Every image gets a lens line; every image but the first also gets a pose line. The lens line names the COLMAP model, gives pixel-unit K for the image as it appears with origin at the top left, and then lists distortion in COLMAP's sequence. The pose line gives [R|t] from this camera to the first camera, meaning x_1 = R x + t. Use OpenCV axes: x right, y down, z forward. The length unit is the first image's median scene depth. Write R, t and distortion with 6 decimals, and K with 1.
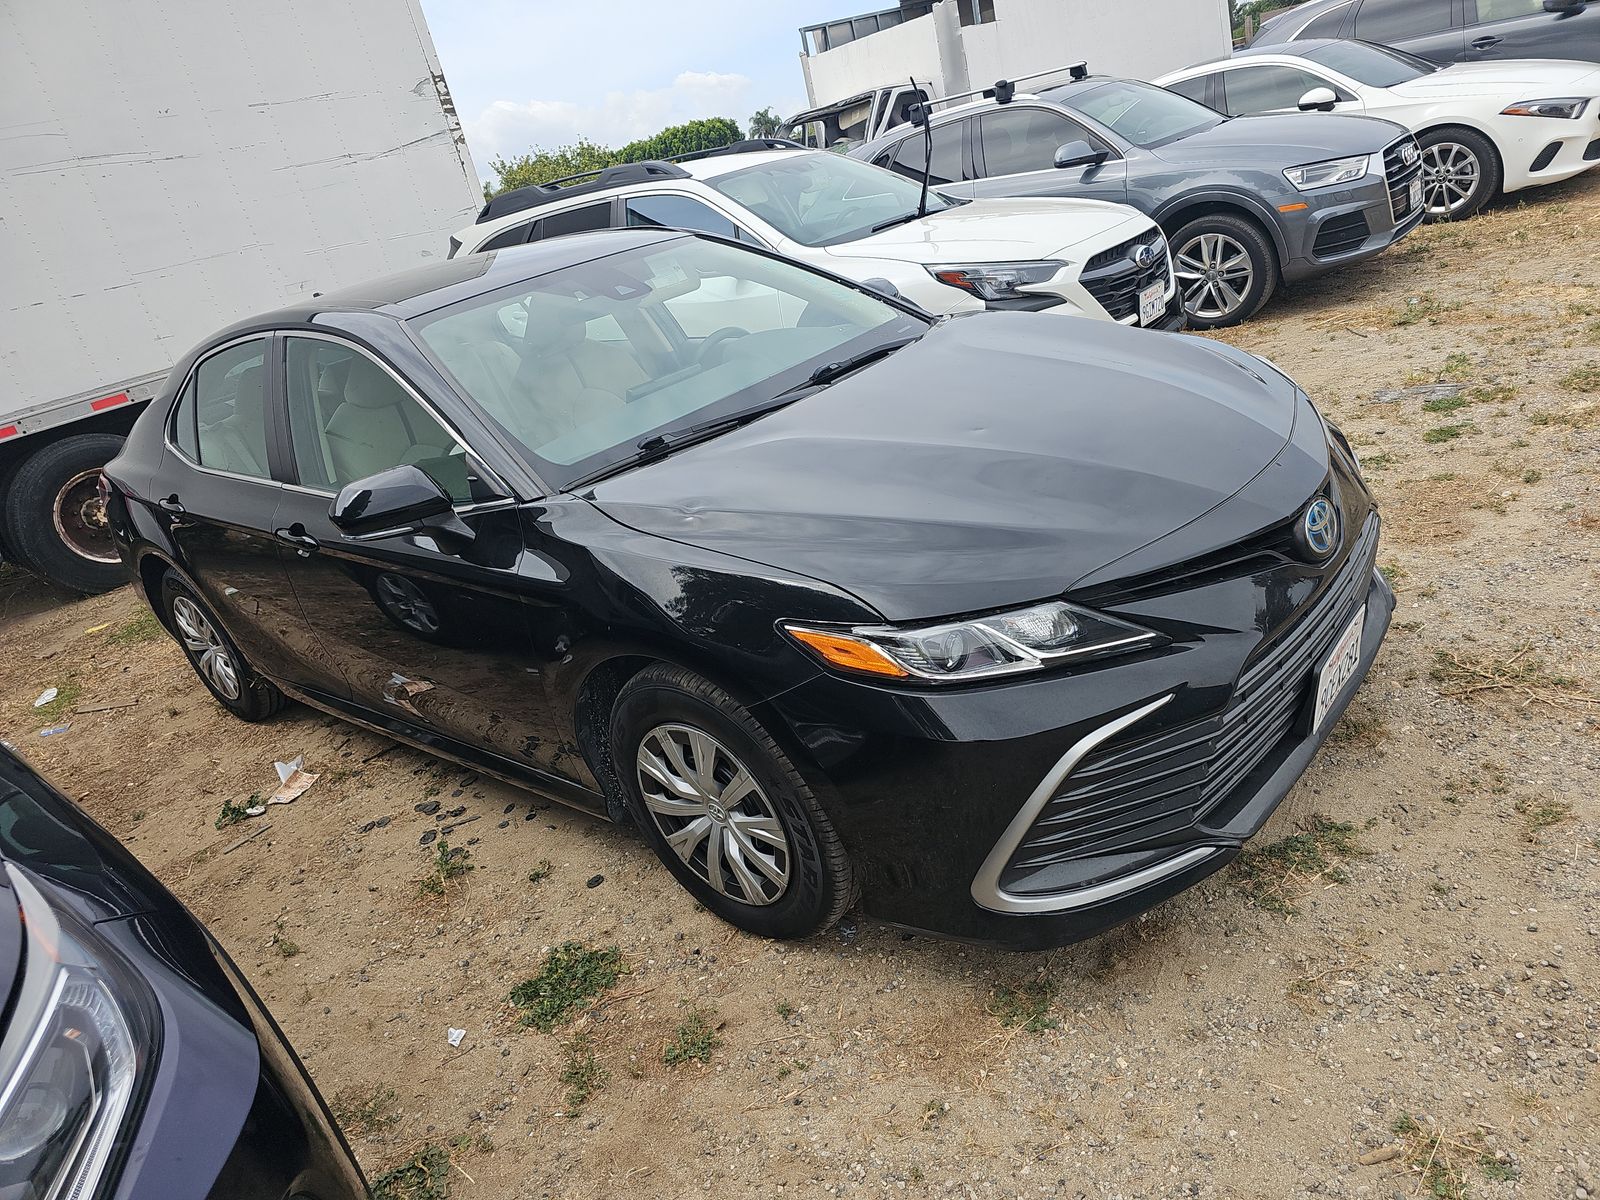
lens RADIAL K [[1060.2, 0, 800.0], [0, 1060.2, 600.0], [0, 0, 1]] dist [0.010884, 0.001777]
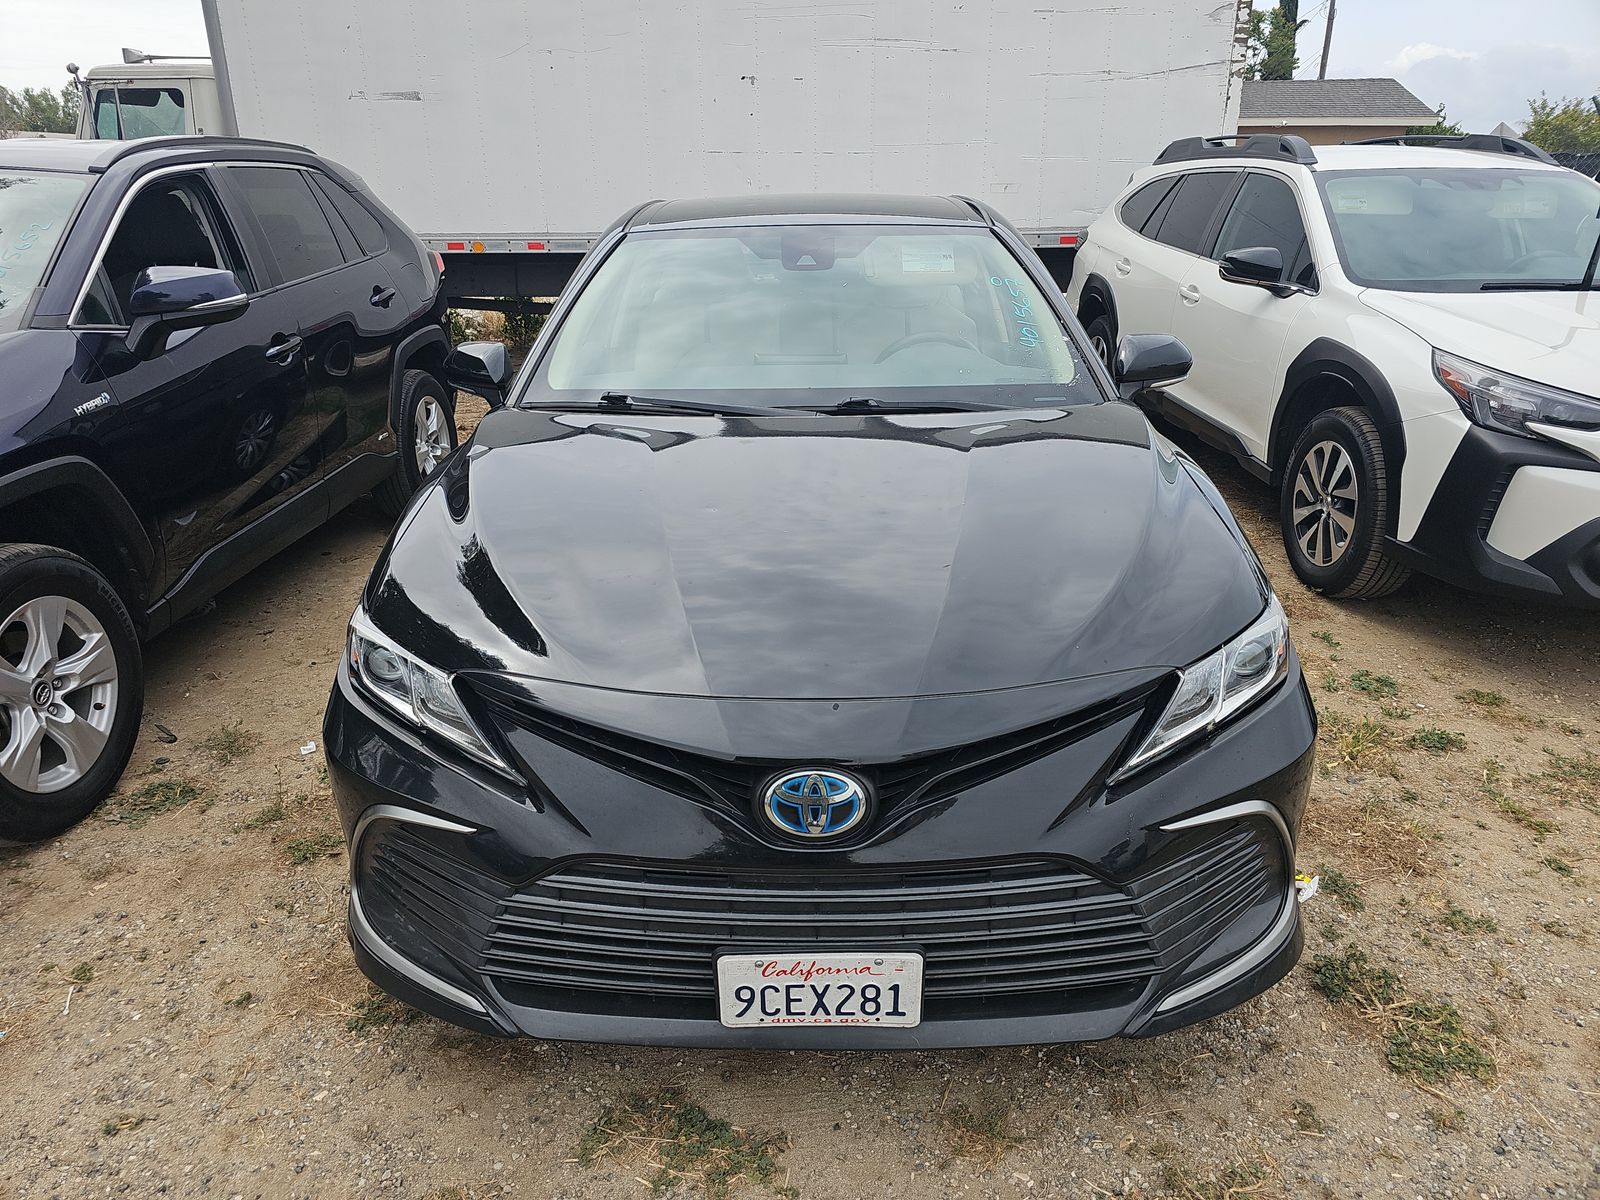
lens RADIAL K [[1060.2, 0, 800.0], [0, 1060.2, 600.0], [0, 0, 1]] dist [0.010884, 0.001777]
pose [[0.621563, 0.472333, -0.624949, 0.723837], [-0.419763, 0.874396, 0.243374, -0.304182], [0.661406, 0.111058, 0.741760, 0.356976]]
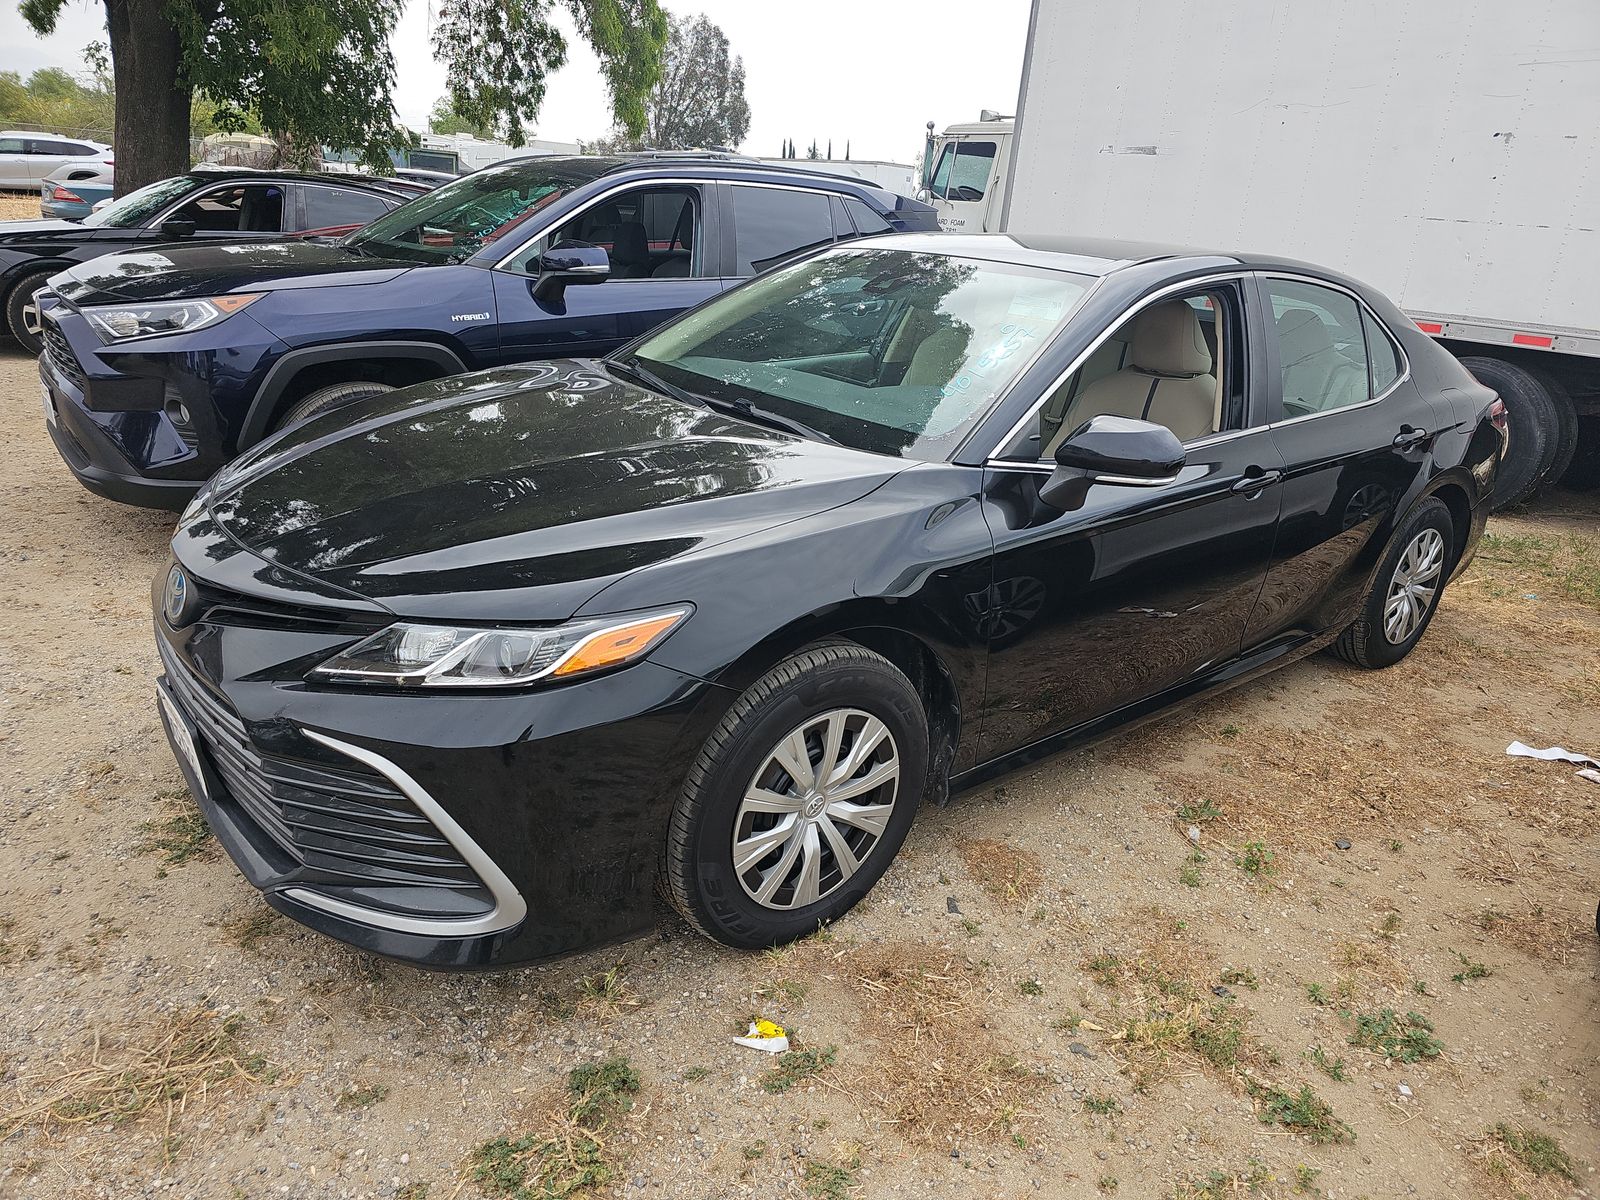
lens RADIAL K [[1050.2, 0, 800.0], [0, 1050.2, 600.0], [0, 0, 1]] dist [0.010000, 0.003402]
pose [[-0.189945, 0.523735, -0.830435, 1.008390], [-0.415506, 0.723470, 0.551313, -0.719931], [0.889537, 0.449770, 0.080195, 1.202878]]
